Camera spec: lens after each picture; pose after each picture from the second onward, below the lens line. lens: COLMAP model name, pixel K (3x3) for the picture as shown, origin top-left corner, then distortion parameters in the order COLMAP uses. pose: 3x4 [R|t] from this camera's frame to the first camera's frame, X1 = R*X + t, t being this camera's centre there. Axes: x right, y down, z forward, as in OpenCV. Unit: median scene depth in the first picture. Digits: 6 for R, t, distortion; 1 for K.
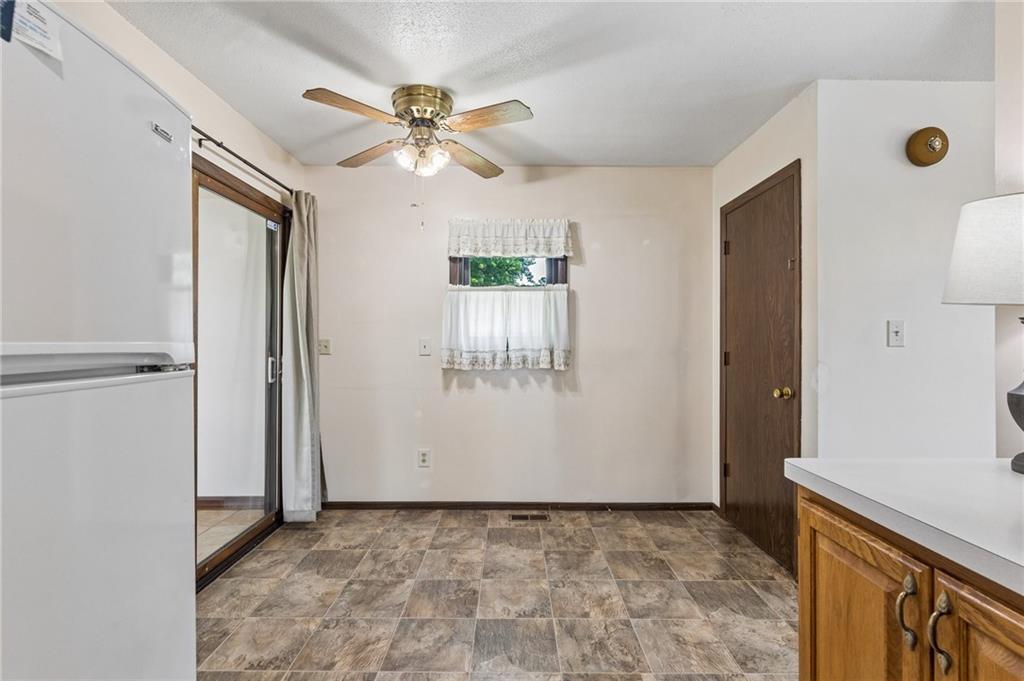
lens RADIAL K [[477.2, 0, 512.0], [0, 477.2, 335.1], [0, 0, 1]] dist [-0.001026, 0.000113]
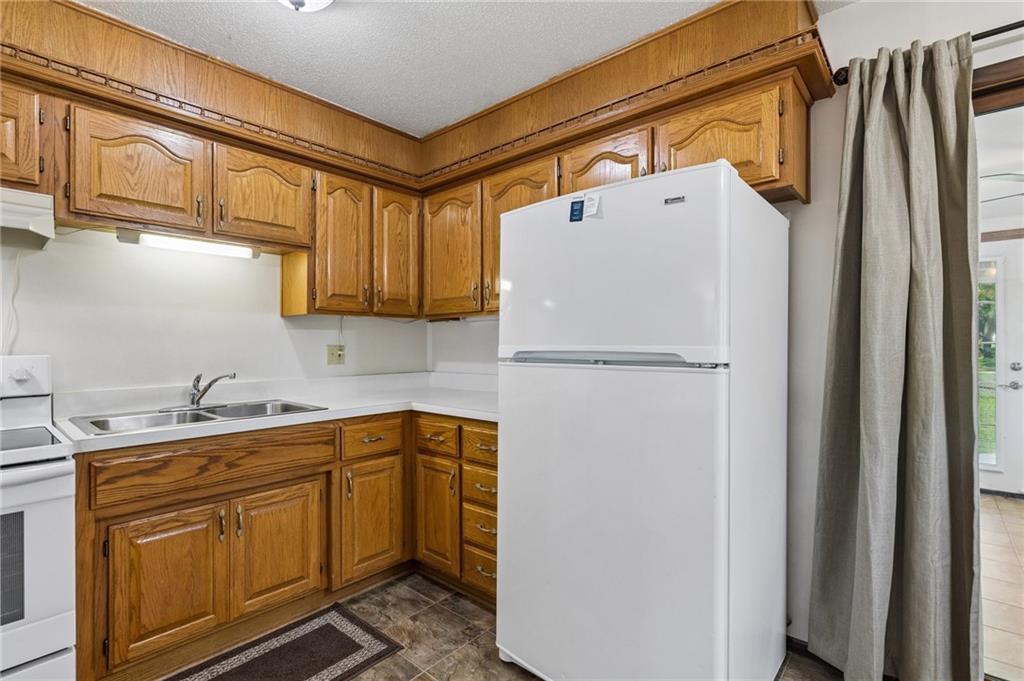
lens RADIAL K [[478.7, 0, 509.2], [0, 478.7, 344.4], [0, 0, 1]] dist [-0.015752, 0.008669]
pose [[-0.661986, 0.000340, -0.749516, 0.201880], [0.008101, 0.999945, -0.006701, 0.004646], [0.749472, -0.010508, -0.661952, 0.474571]]
